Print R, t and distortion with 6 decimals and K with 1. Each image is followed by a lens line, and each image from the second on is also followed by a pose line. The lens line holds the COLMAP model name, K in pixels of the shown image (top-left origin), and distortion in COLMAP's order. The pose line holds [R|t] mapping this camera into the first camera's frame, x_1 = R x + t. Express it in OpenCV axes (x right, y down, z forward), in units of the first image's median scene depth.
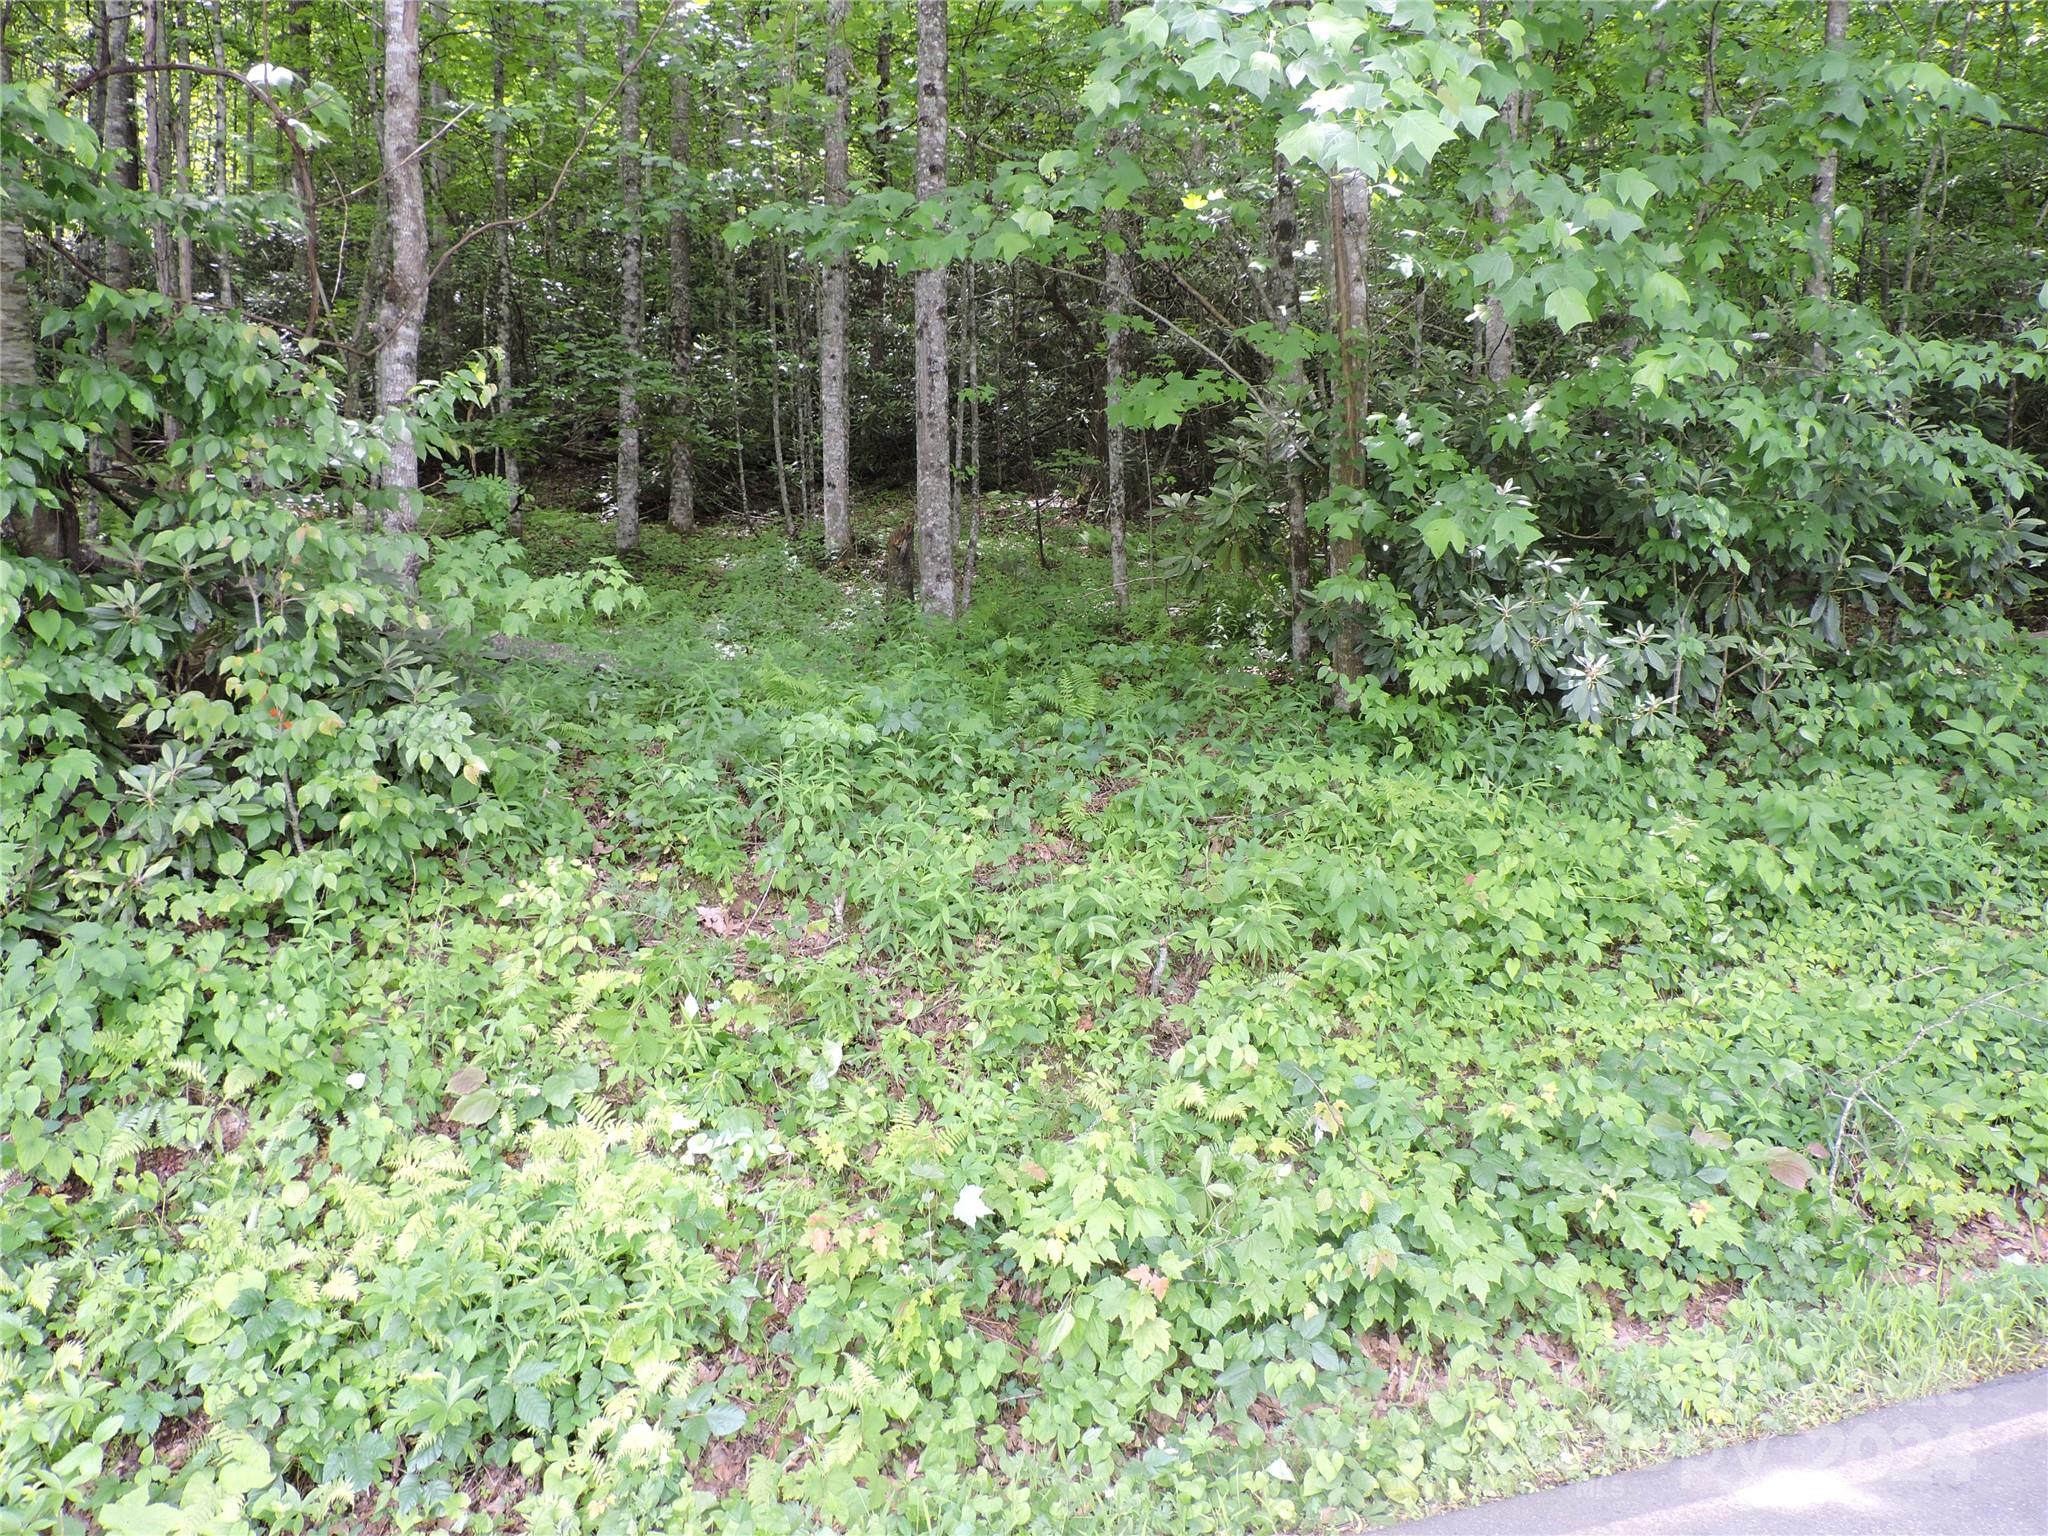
lens RADIAL K [[1460.8, 0, 1020.2], [0, 1460.8, 765.2], [0, 0, 1]] dist [-0.015068, 0.013267]
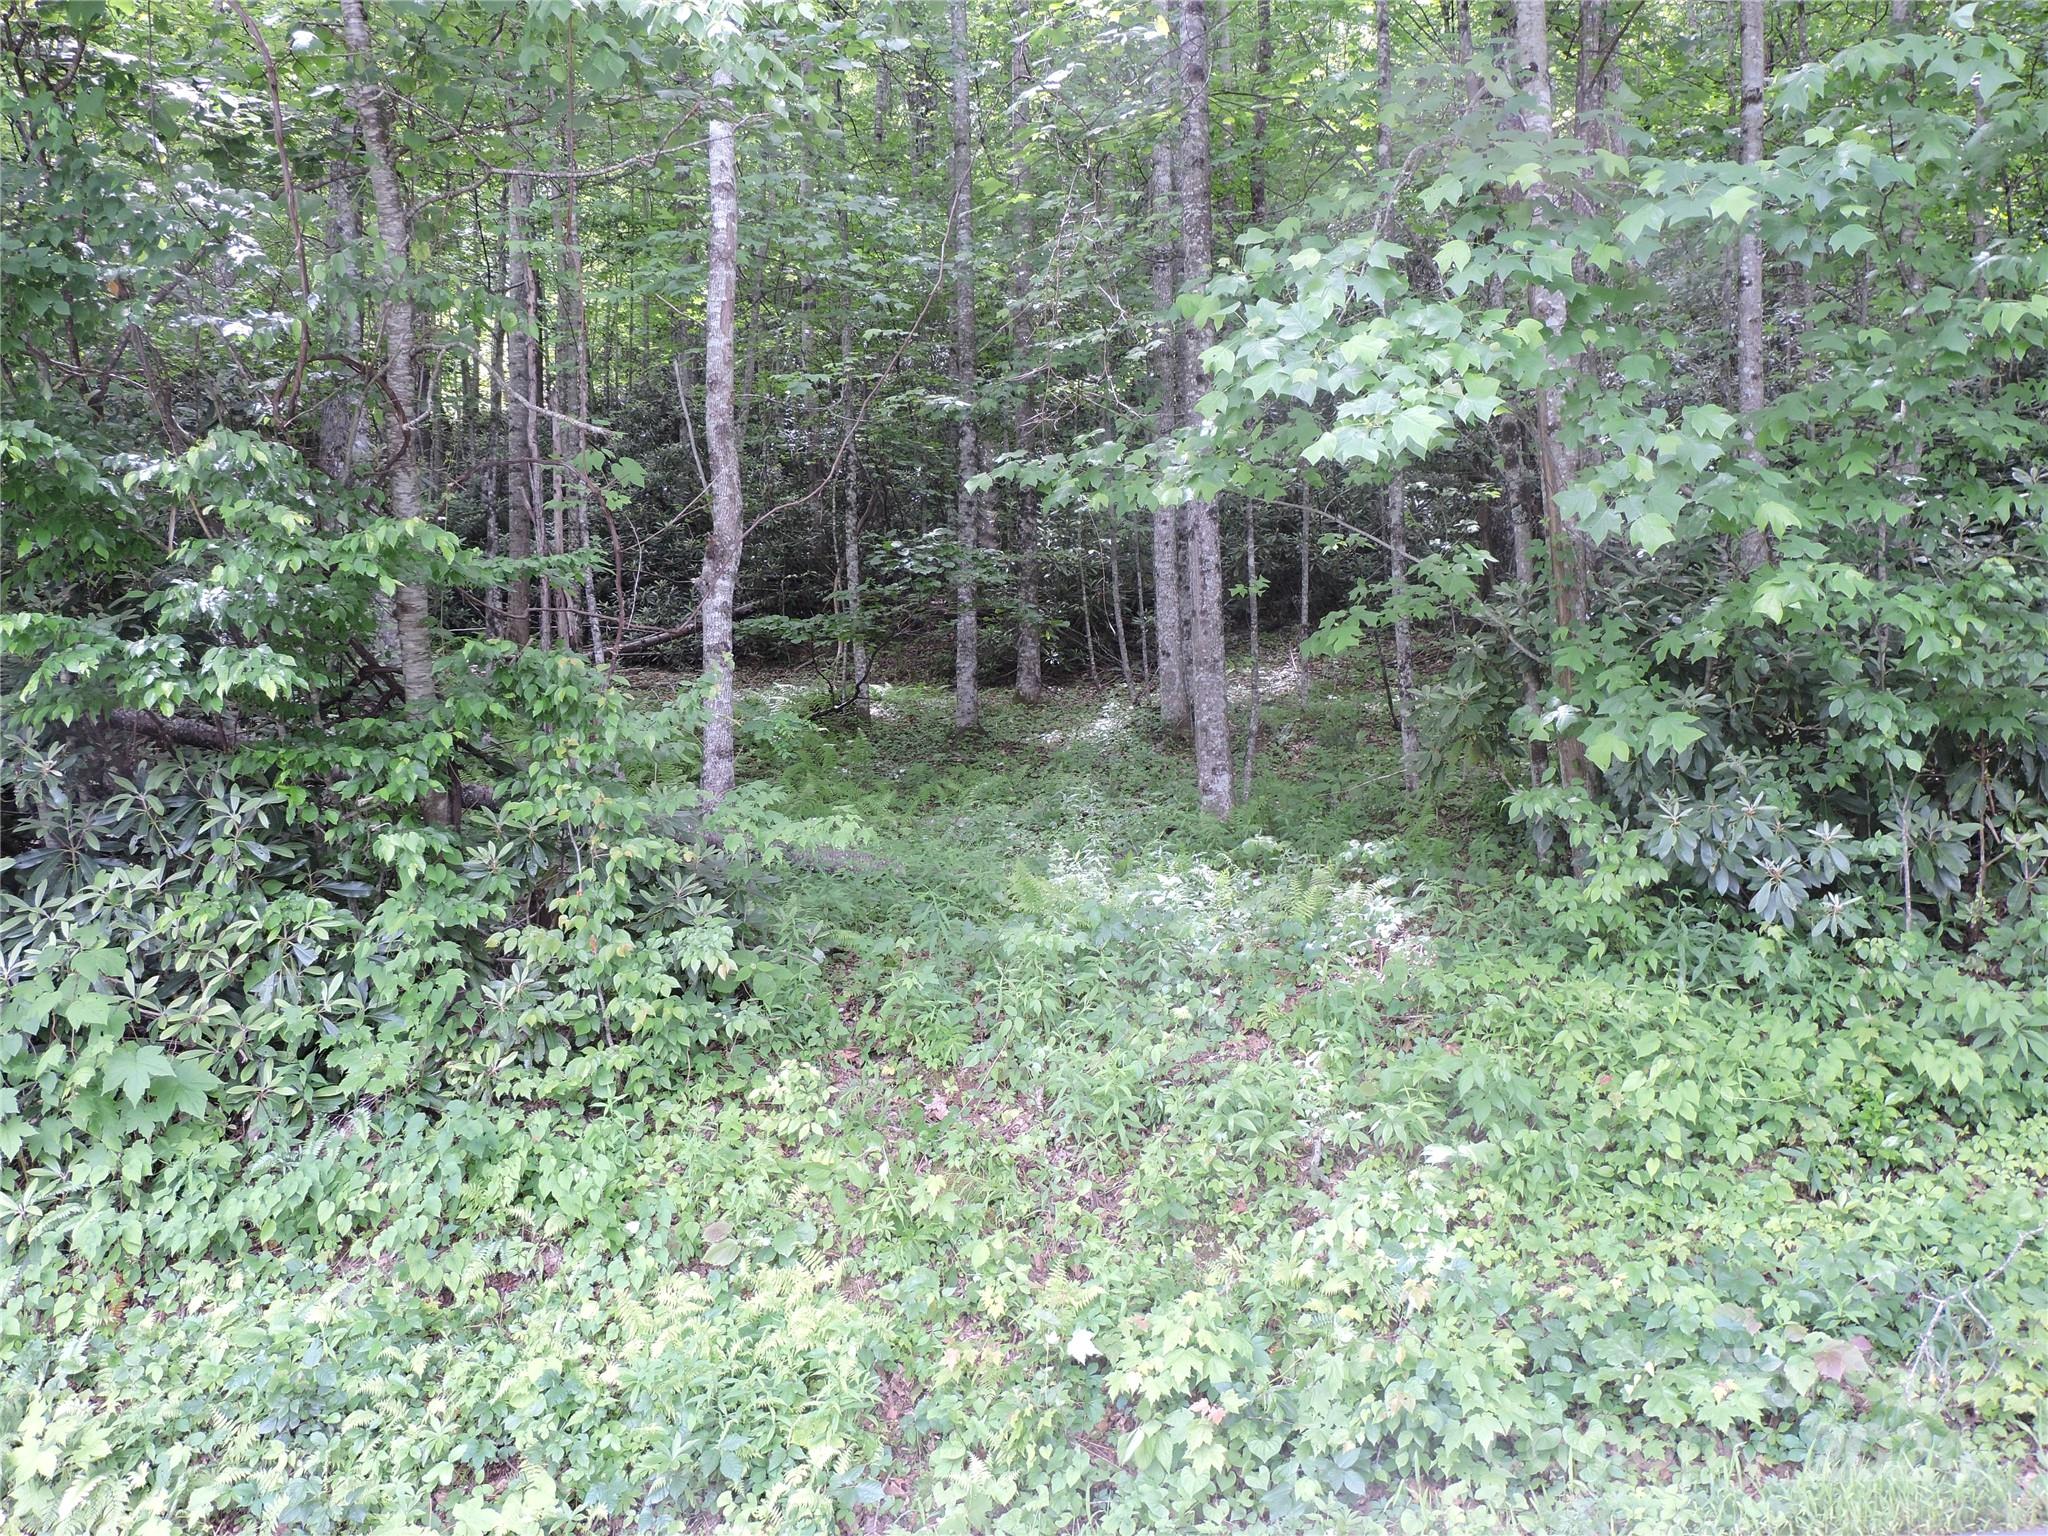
lens RADIAL K [[1770.4, 0, 1023.1], [0, 1770.4, 773.1], [0, 0, 1]] dist [-0.008382, -0.001426]
pose [[0.959931, -0.035889, -0.277929, 0.306509], [0.012385, 0.996230, -0.085867, -0.044521], [0.279963, 0.078984, 0.956756, -0.415341]]
